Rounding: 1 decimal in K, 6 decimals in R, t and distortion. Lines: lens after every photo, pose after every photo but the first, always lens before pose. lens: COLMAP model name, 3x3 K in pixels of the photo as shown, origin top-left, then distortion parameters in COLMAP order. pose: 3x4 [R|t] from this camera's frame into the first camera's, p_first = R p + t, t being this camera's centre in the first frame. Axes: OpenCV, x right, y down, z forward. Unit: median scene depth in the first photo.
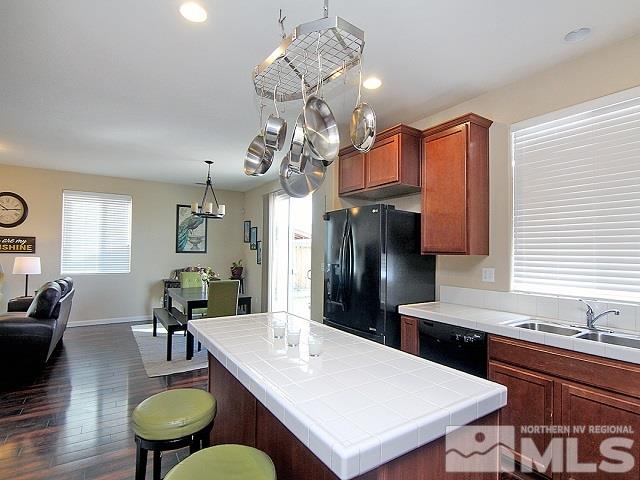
lens RADIAL K [[331.9, 0, 322.8], [0, 331.9, 246.6], [0, 0, 1]] dist [-0.008996, -0.003571]
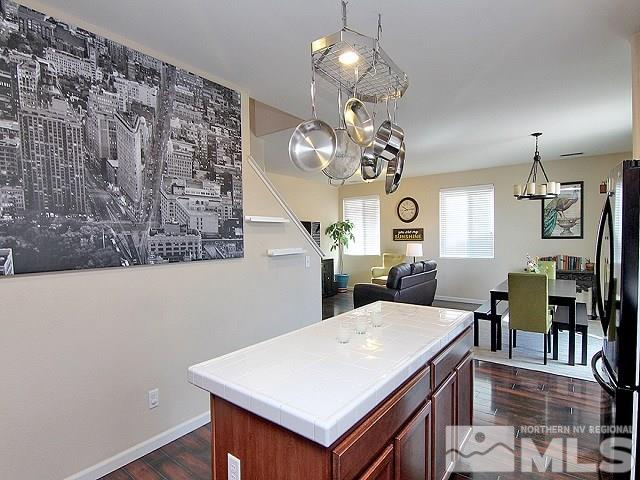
lens RADIAL K [[331.9, 0, 318.4], [0, 331.9, 242.8], [0, 0, 1]] dist [-0.008996, -0.003571]
pose [[0.325402, 0.001802, -0.945574, 0.234516], [0.035057, 0.999288, 0.013969, -0.004227], [0.944926, -0.037694, 0.325107, 0.146929]]
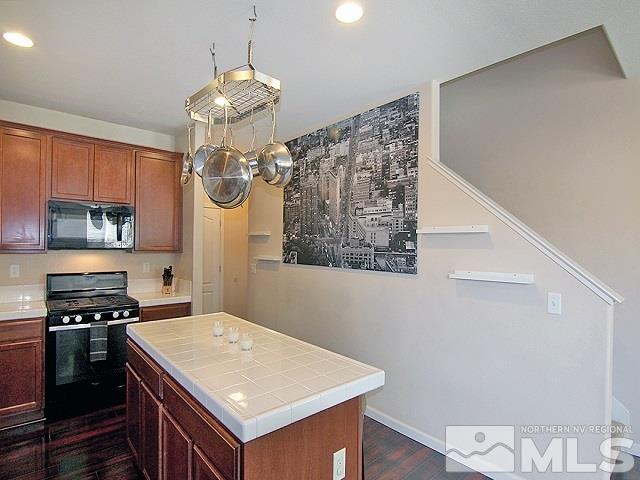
lens RADIAL K [[331.9, 0, 325.9], [0, 331.9, 245.7], [0, 0, 1]] dist [-0.008996, -0.003571]
pose [[-0.987637, -0.024446, -0.154843, -0.065831], [-0.022321, 0.999632, -0.015447, -0.007709], [0.155163, -0.011800, -0.987818, 0.596146]]
